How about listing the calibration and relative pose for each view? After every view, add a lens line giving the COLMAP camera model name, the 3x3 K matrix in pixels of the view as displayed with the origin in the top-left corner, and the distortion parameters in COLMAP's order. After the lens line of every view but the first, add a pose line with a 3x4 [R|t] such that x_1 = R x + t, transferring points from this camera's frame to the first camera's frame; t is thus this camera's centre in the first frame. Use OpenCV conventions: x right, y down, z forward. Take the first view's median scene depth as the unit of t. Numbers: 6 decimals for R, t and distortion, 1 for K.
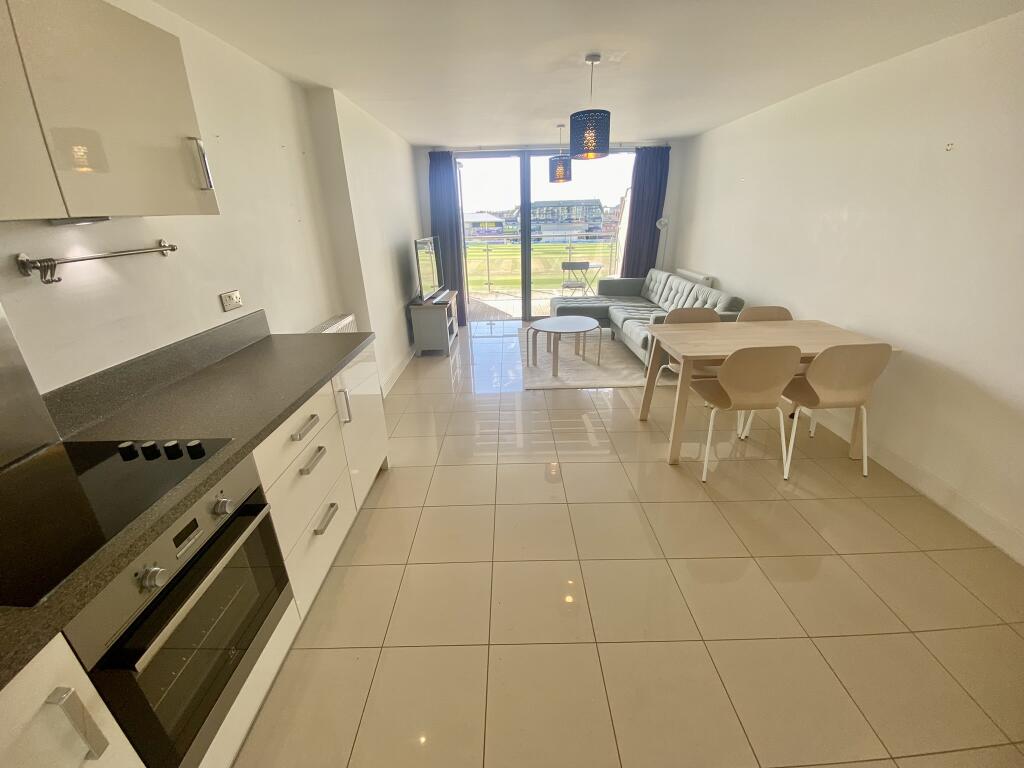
lens RADIAL K [[419.9, 0, 510.8], [0, 419.9, 395.1], [0, 0, 1]] dist [0.010744, -0.014855]
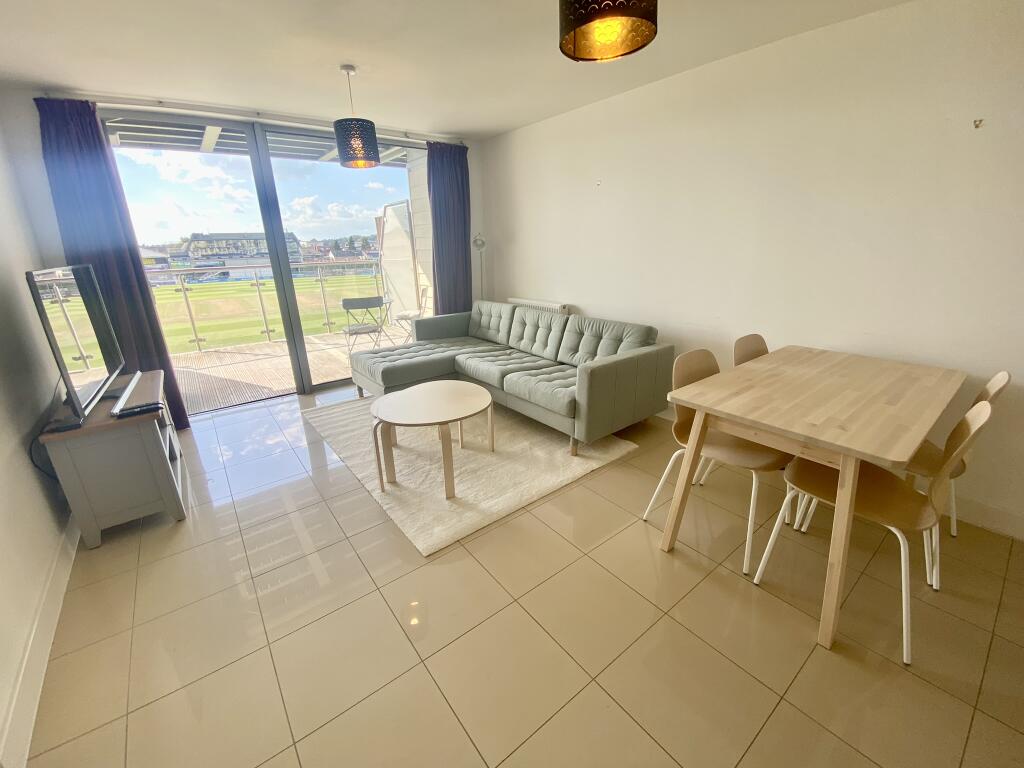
lens RADIAL K [[419.9, 0, 521.9], [0, 419.9, 392.3], [0, 0, 1]] dist [0.010744, -0.014855]
pose [[0.788611, -0.196998, 0.582482, -0.083315], [0.241161, 0.970484, 0.001718, -0.115195], [-0.565628, 0.139117, 0.812842, 0.346407]]
